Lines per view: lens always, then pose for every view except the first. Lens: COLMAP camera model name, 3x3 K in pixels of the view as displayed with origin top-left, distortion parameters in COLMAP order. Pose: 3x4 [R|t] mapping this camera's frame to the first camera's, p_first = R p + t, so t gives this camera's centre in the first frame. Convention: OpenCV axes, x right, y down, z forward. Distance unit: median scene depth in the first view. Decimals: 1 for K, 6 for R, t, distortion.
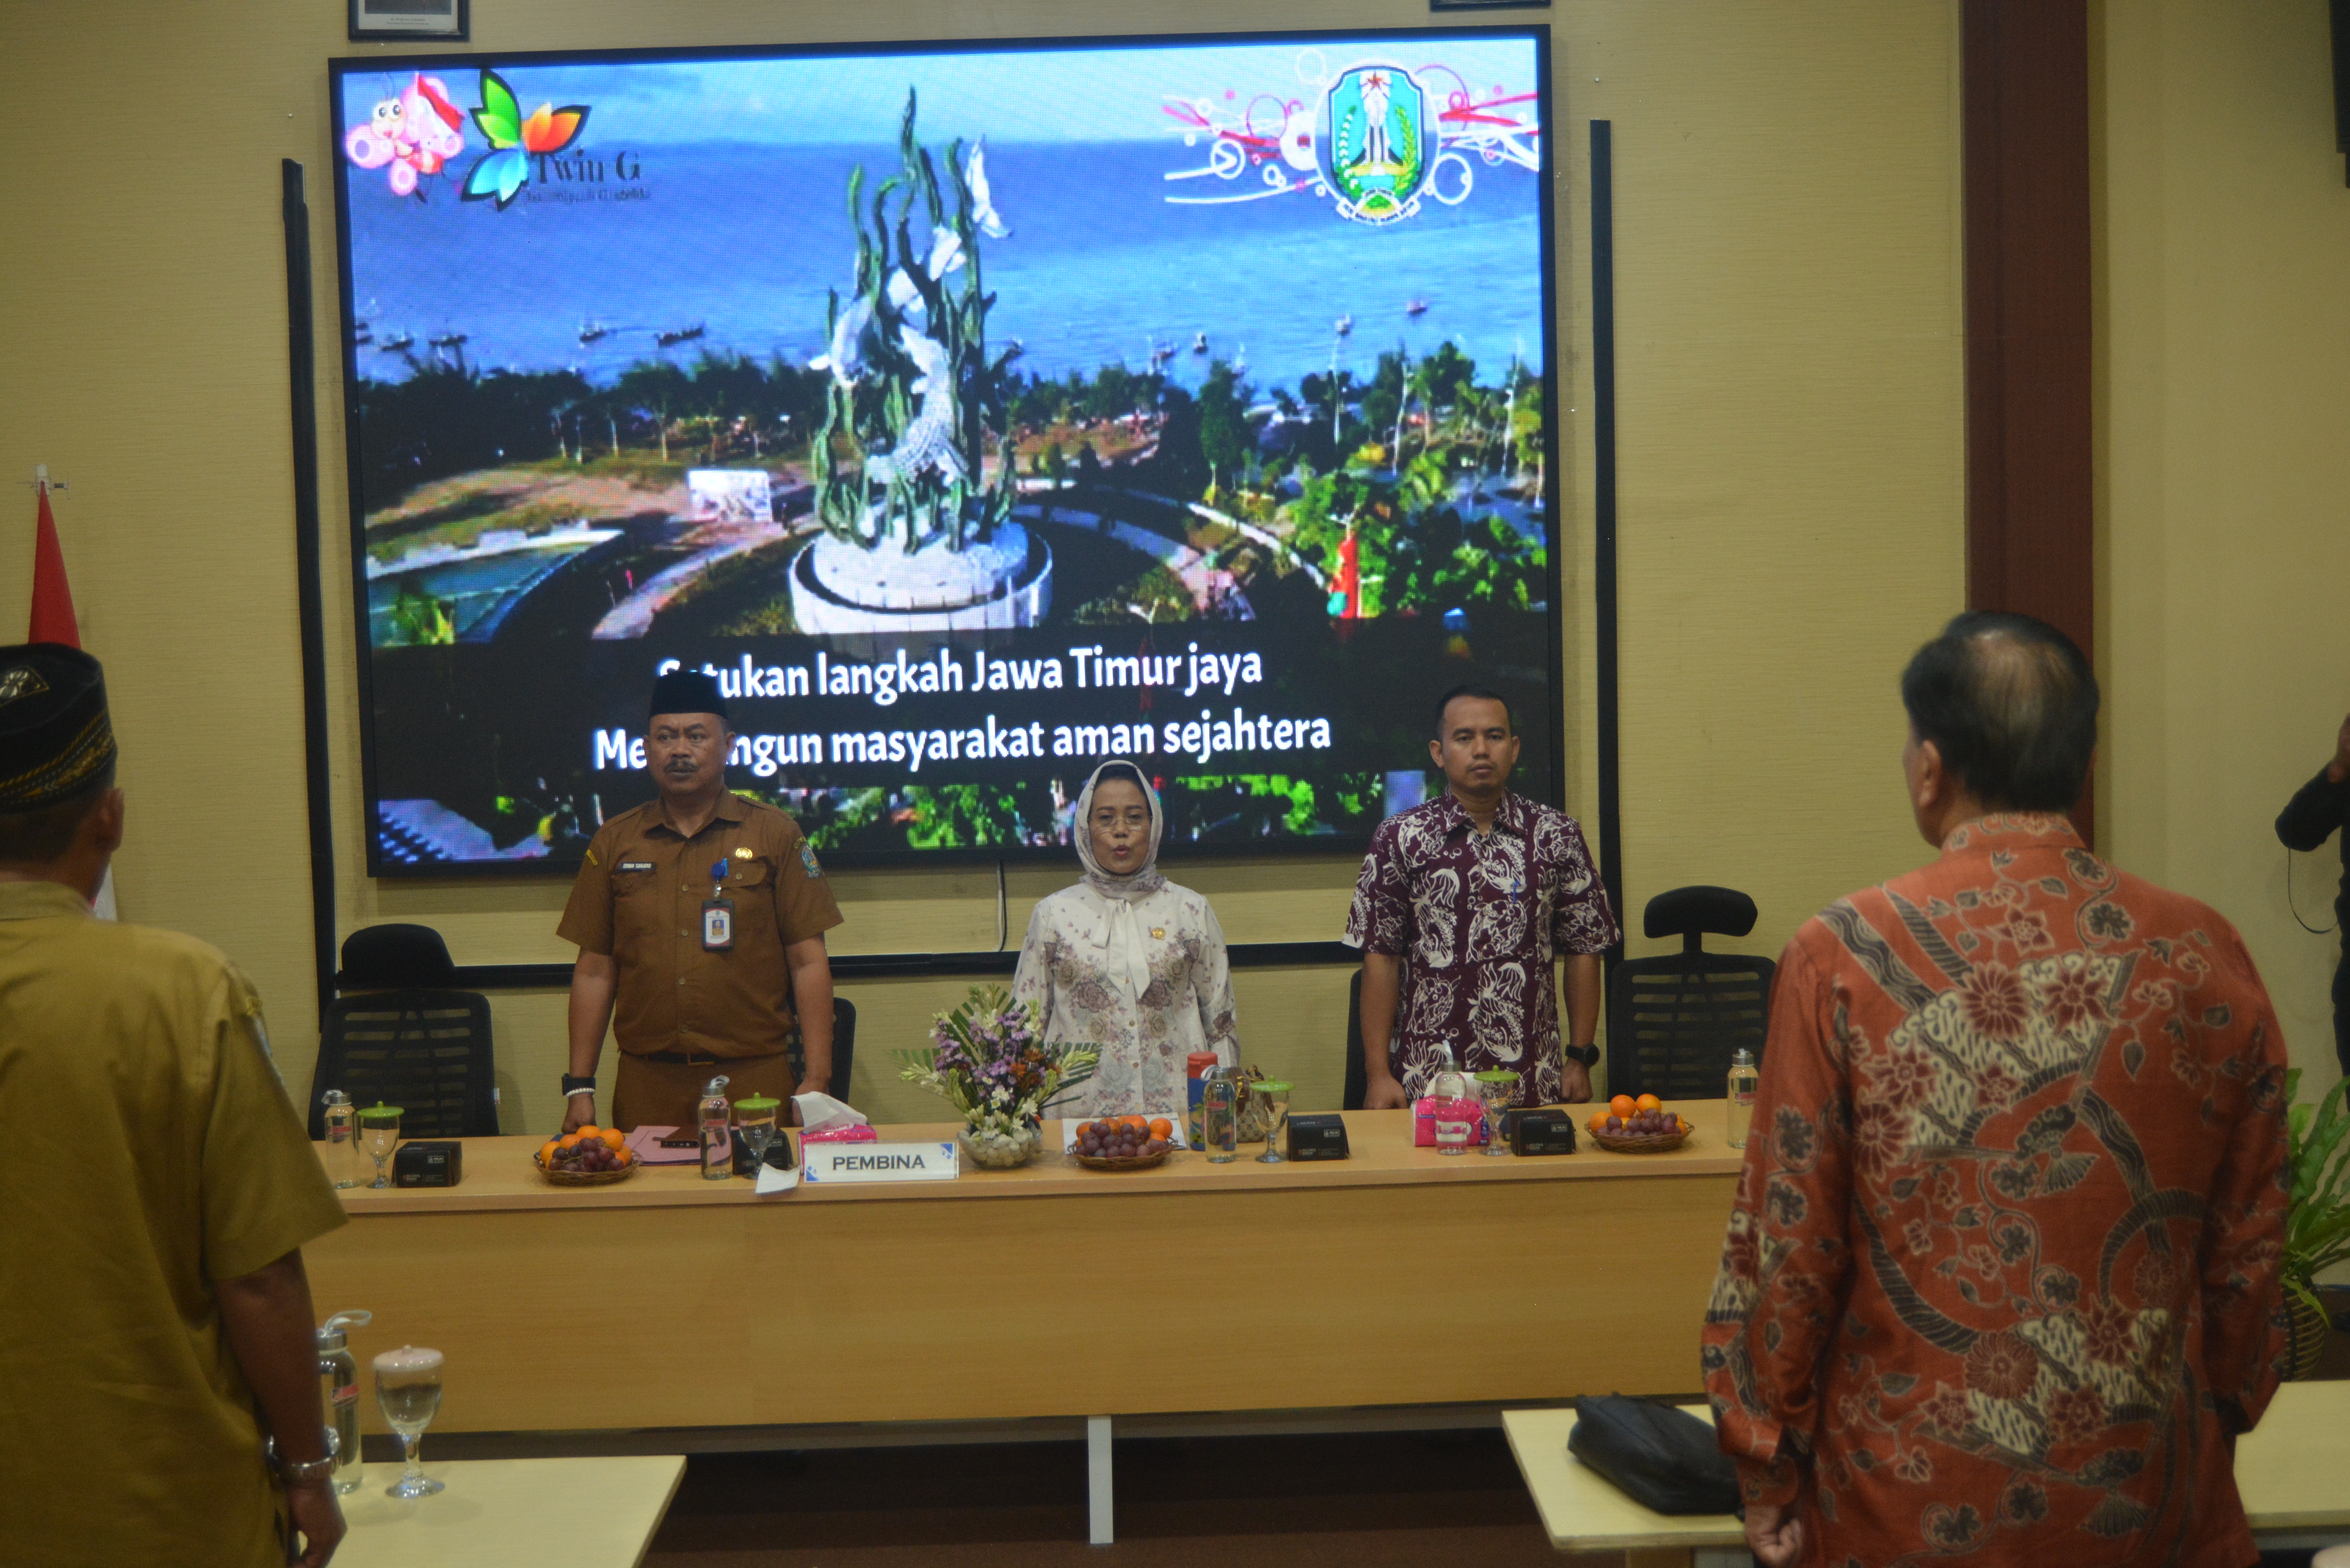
lens RADIAL K [[3019.1, 0, 1175.0], [0, 3019.1, 784.0], [0, 0, 1]] dist [-0.029510, -0.026158]
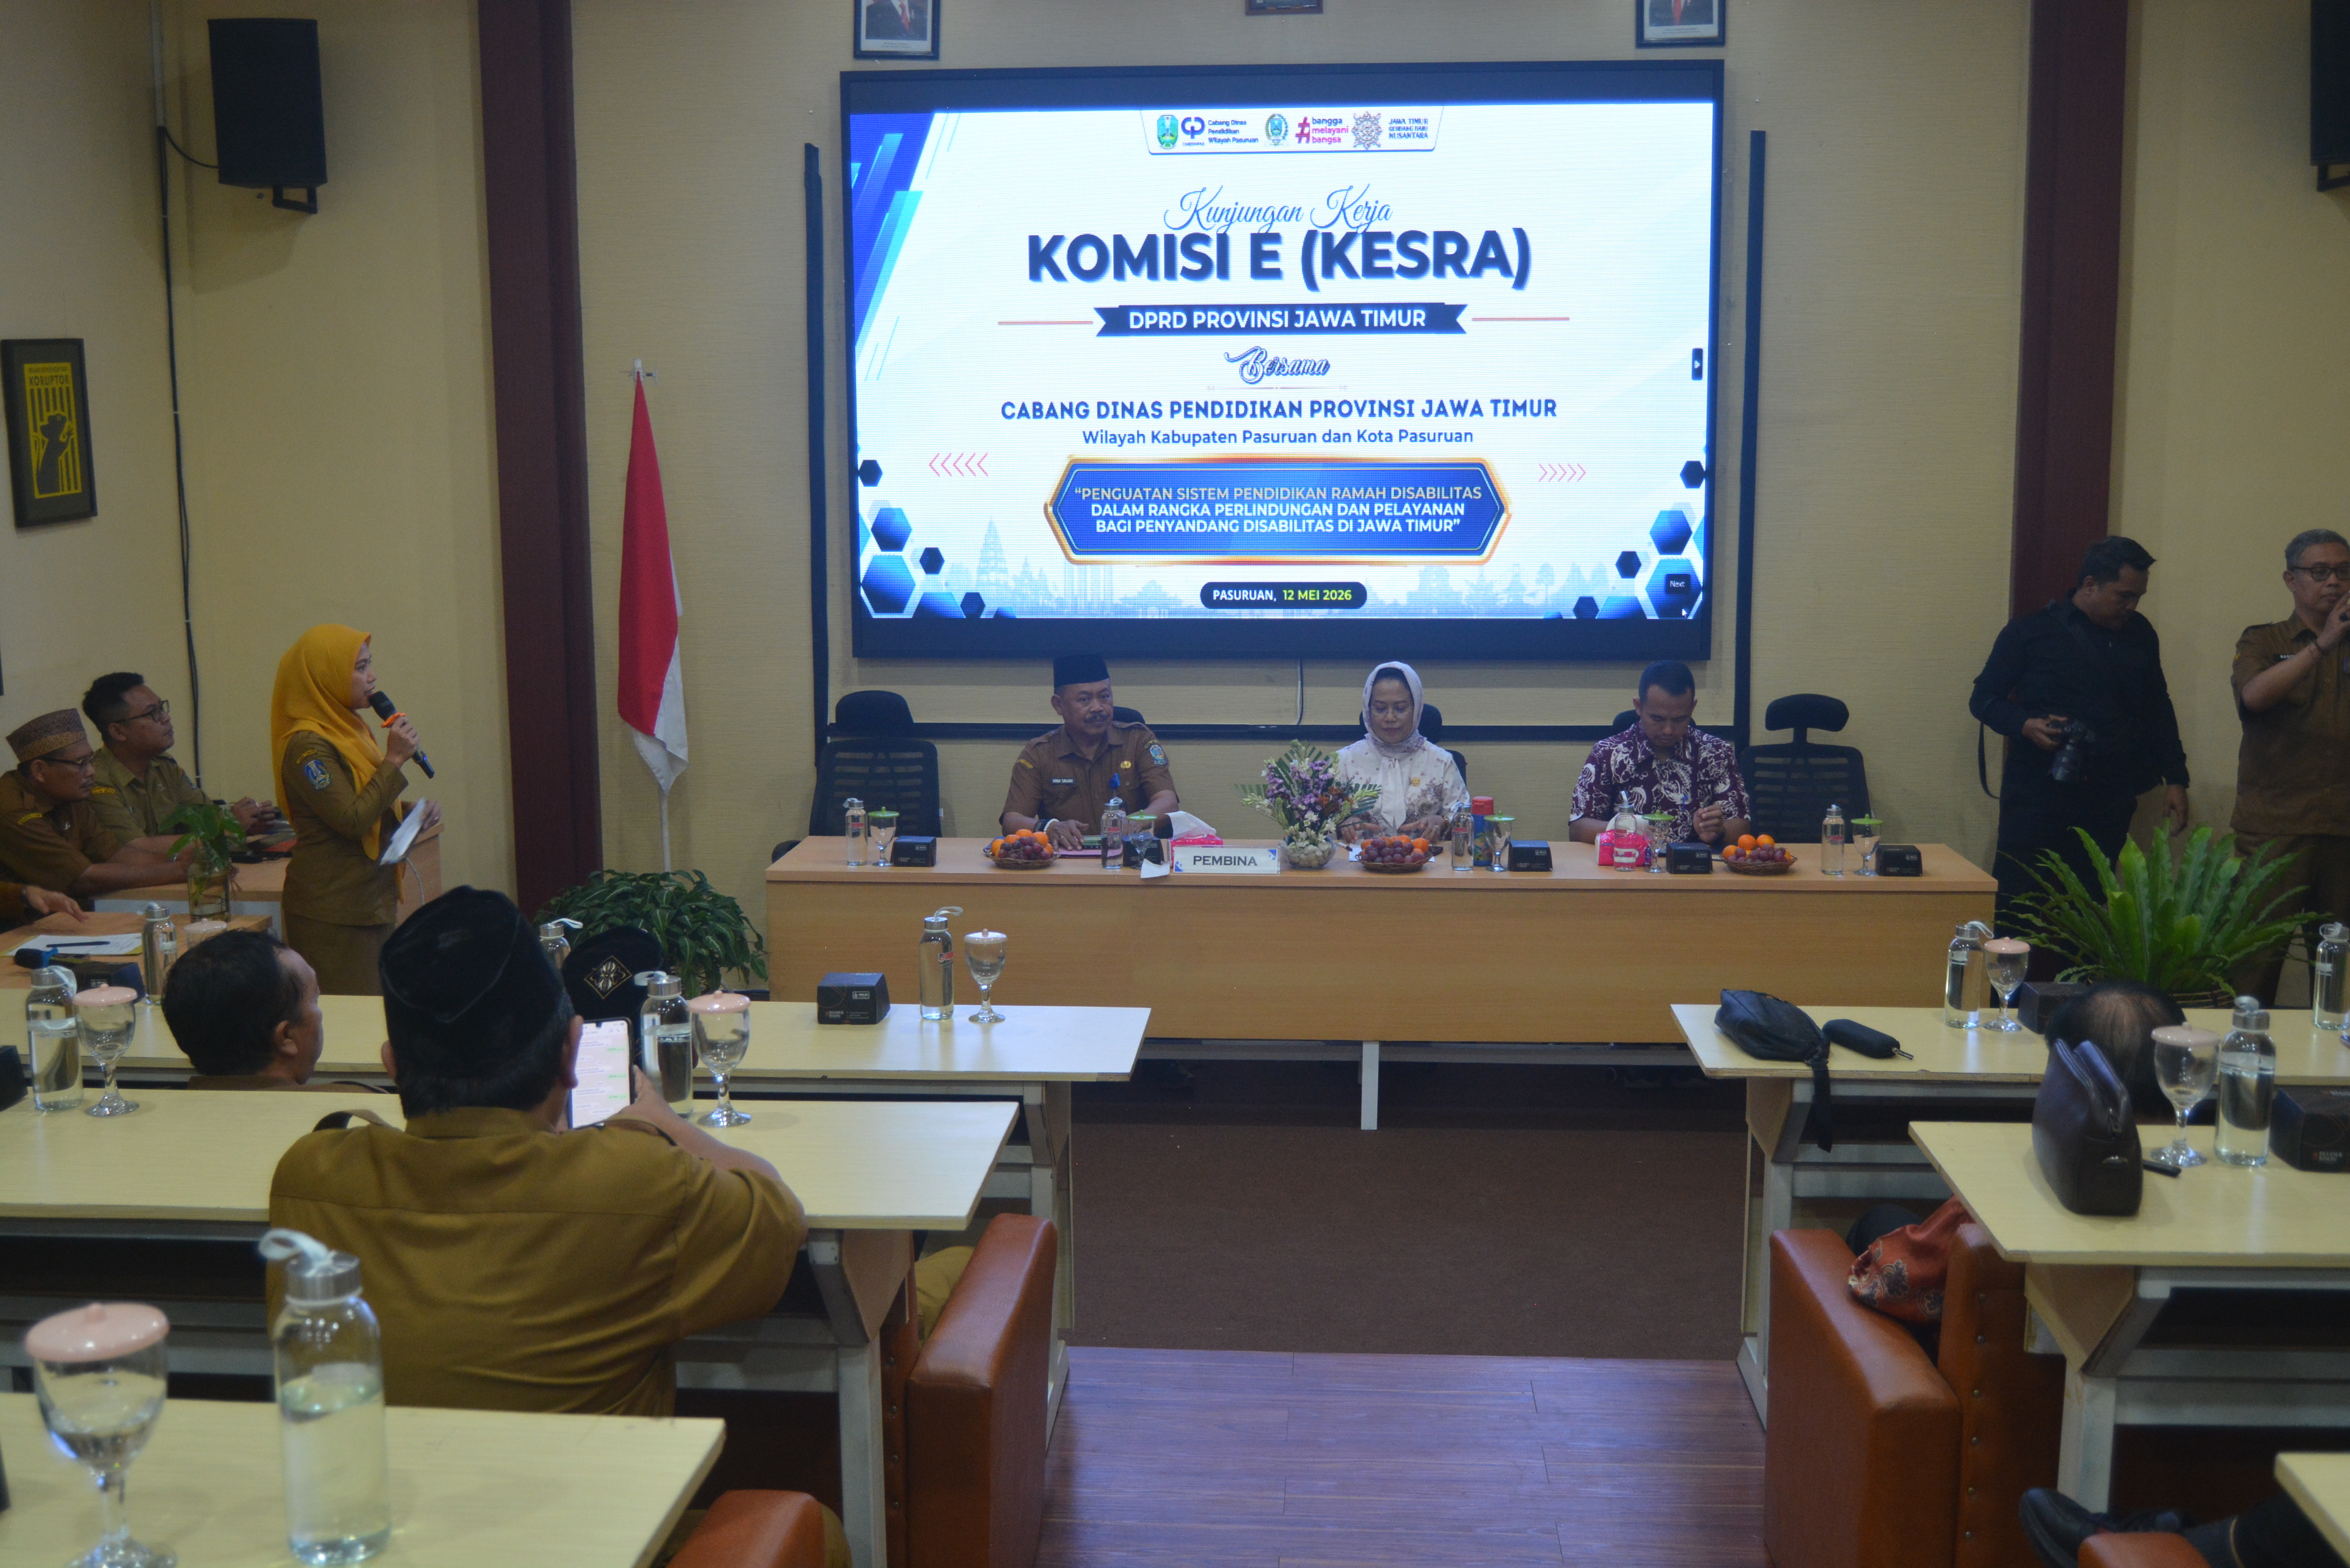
lens RADIAL K [[2430.1, 0, 1172.7], [0, 2430.1, 787.5], [0, 0, 1]] dist [-0.061272, 0.002263]
pose [[0.996160, 0.035607, -0.079978, -0.030728], [-0.030066, 0.997132, 0.069449, 0.010262], [0.082222, -0.066778, 0.994374, -0.154989]]
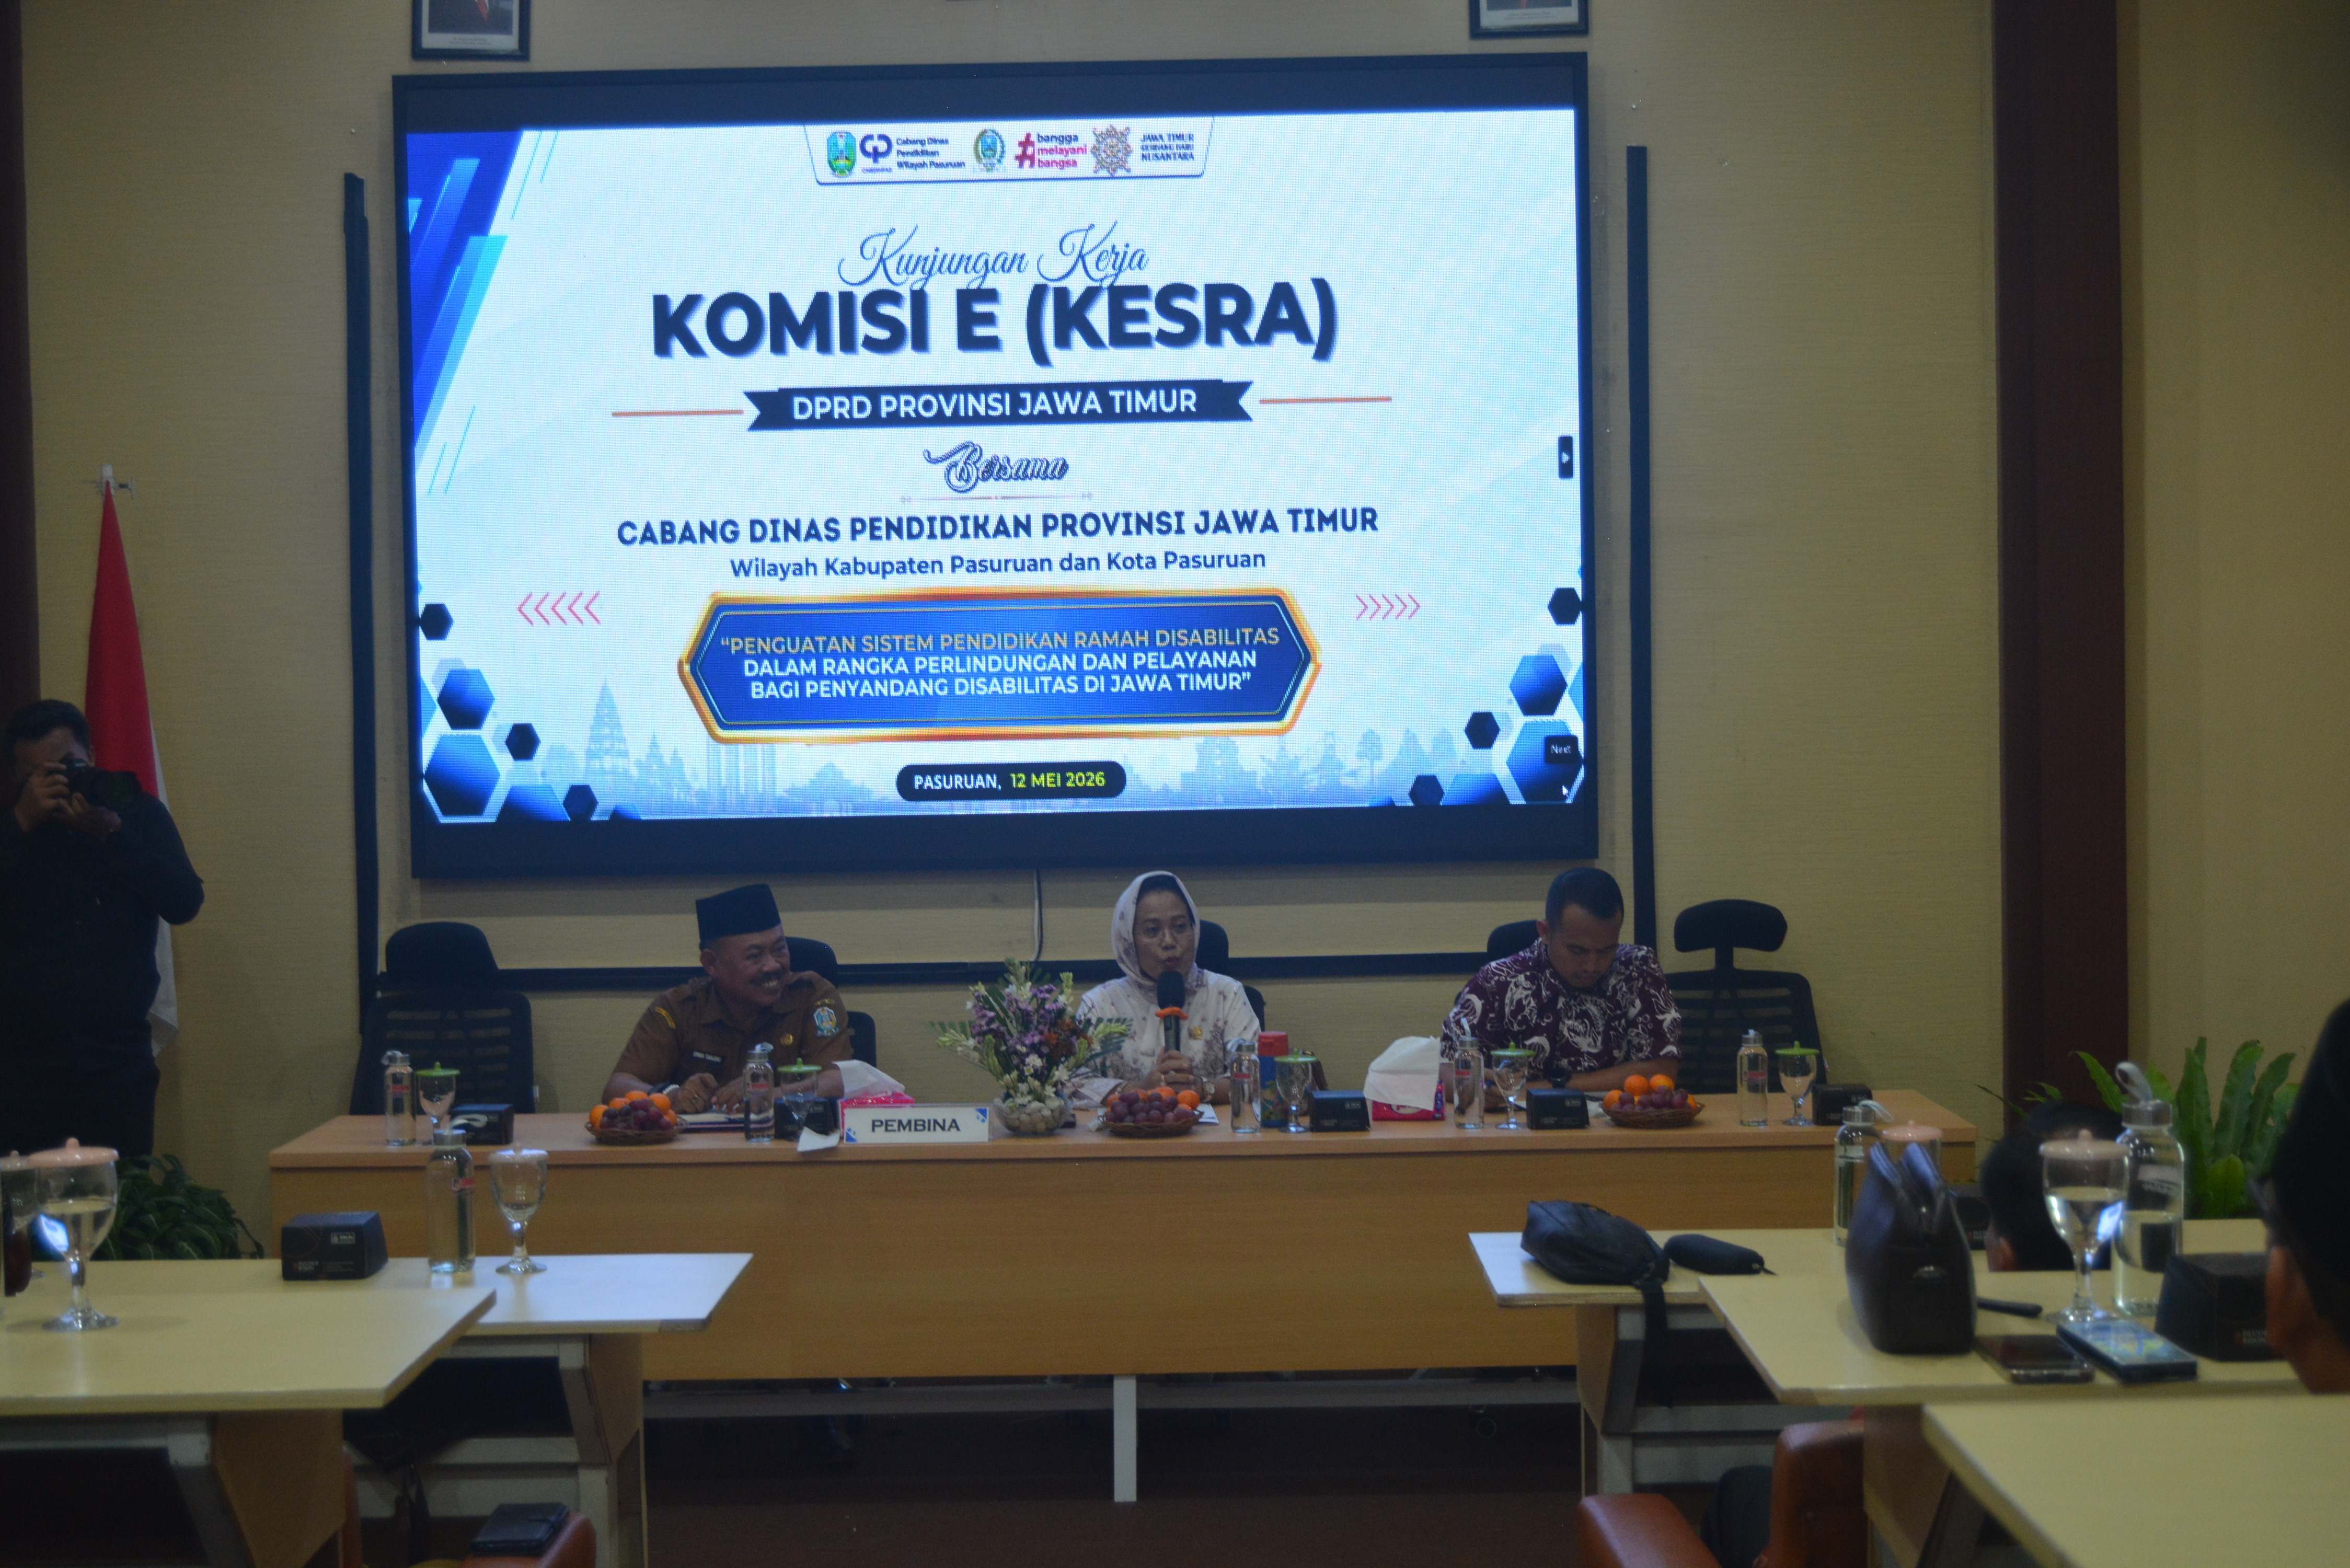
lens RADIAL K [[3434.4, 0, 1175.0], [0, 3434.4, 784.0], [0, 0, 1]] dist [-0.031034, -0.056880]
pose [[0.999758, 0.011037, -0.019047, 0.012104], [-0.011859, 0.998981, -0.043548, 0.057324], [0.018547, 0.043763, 0.998870, -0.181484]]
